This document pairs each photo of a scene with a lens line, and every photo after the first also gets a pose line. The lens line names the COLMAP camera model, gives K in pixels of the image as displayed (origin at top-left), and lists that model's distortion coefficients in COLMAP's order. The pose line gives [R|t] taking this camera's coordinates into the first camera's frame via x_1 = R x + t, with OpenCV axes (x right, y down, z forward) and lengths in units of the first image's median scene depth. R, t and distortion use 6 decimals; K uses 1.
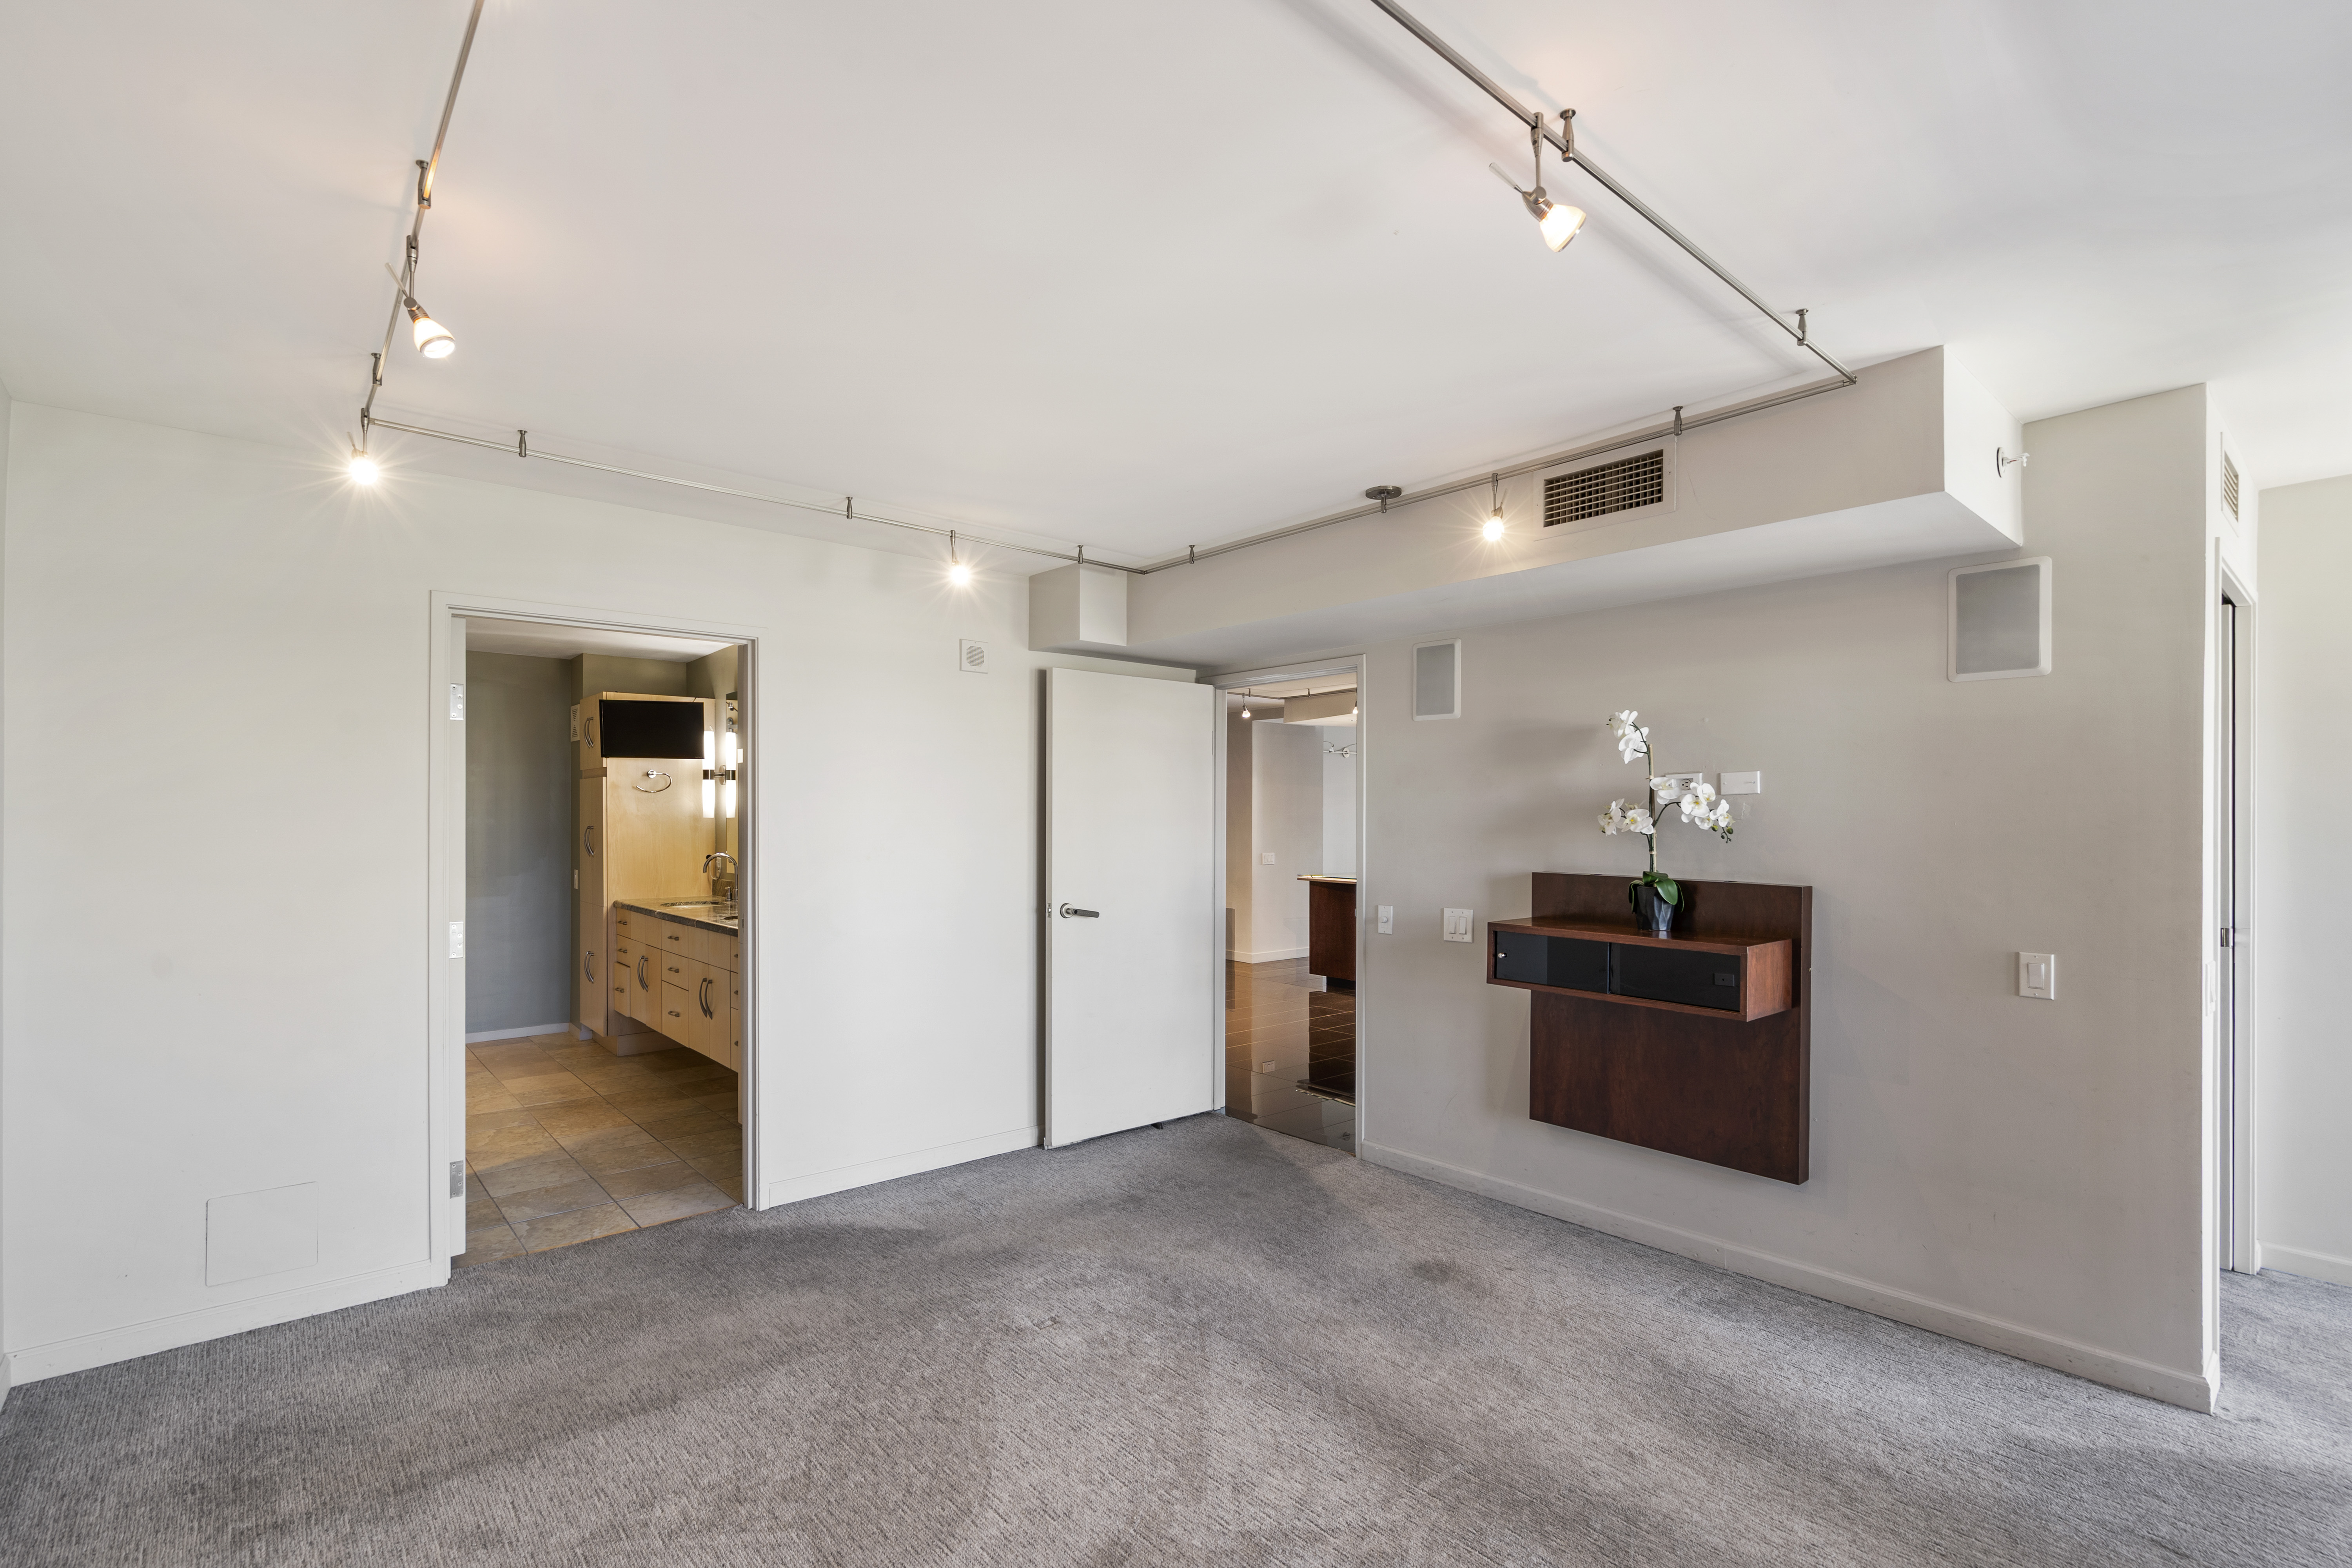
lens RADIAL K [[1051.7, 0, 1191.6], [0, 1051.7, 798.2], [0, 0, 1]] dist [0.000081, 0.000178]
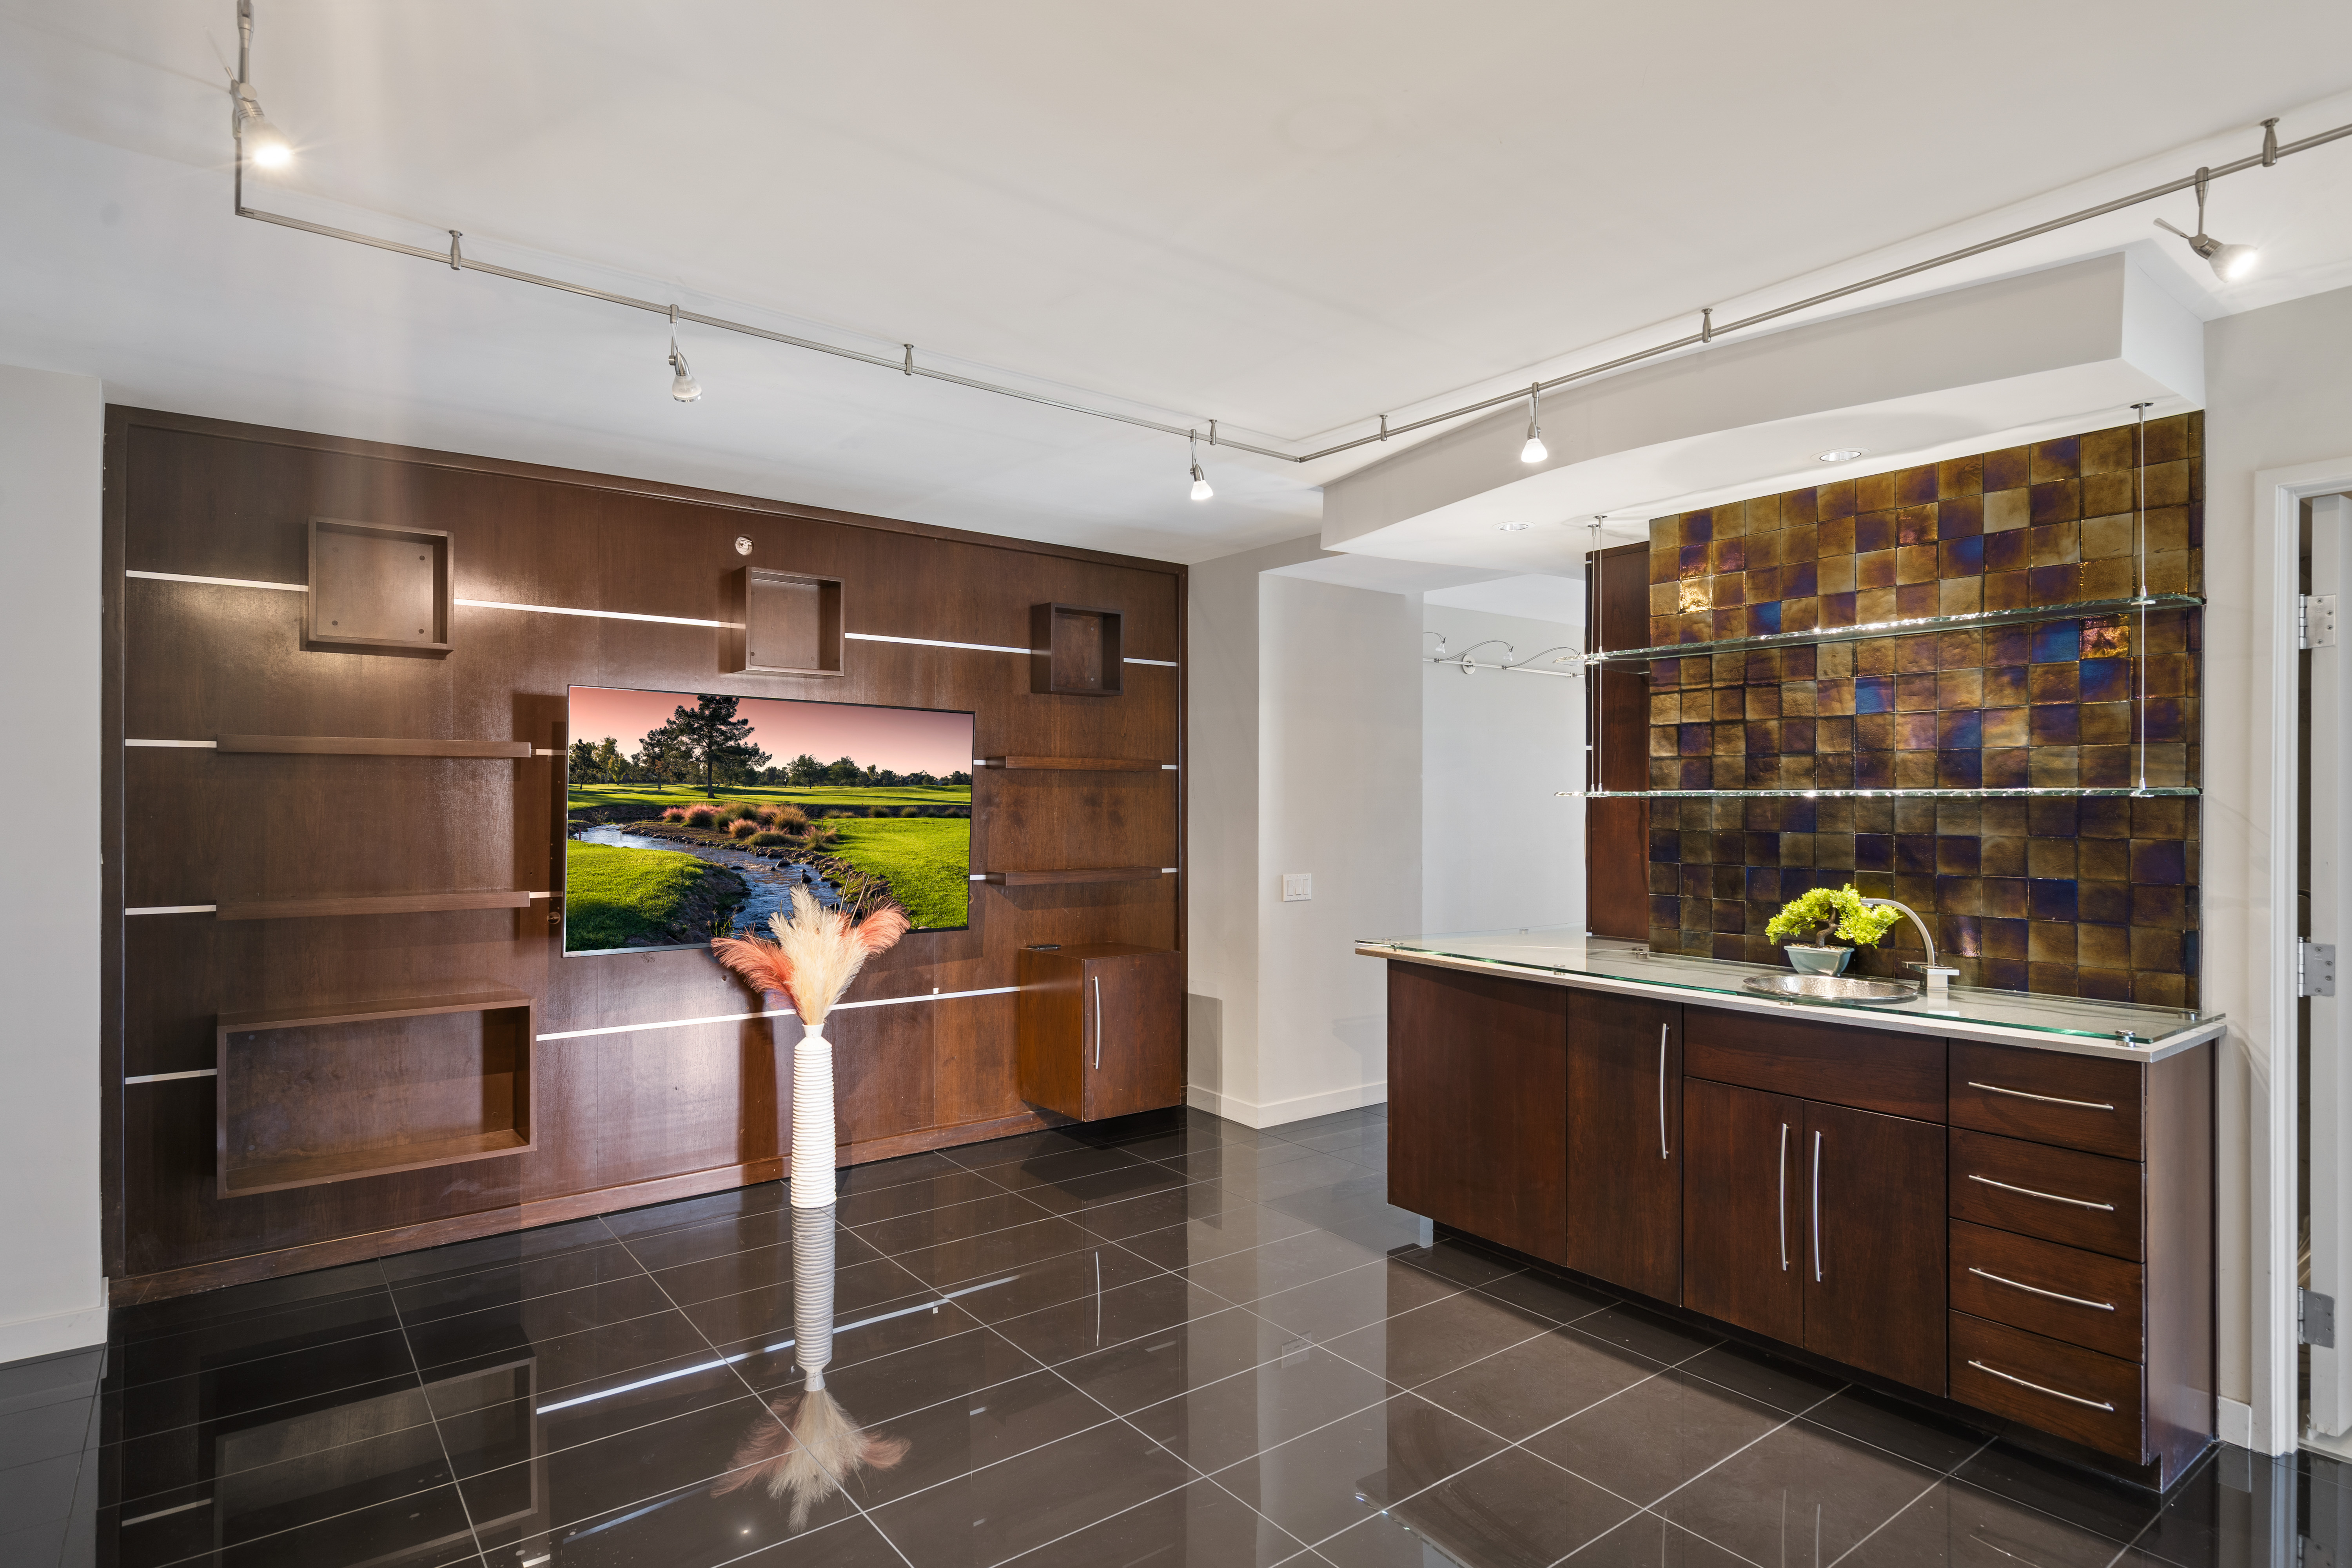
lens RADIAL K [[1234.3, 0, 1176.0], [0, 1234.3, 784.0], [0, 0, 1]] dist [0.000112, 0.000029]
pose [[0.997778, -0.000558, -0.066627, 0.058583], [0.001102, 0.999966, 0.008129, 0.009903], [0.066620, -0.008185, 0.997745, 0.490365]]
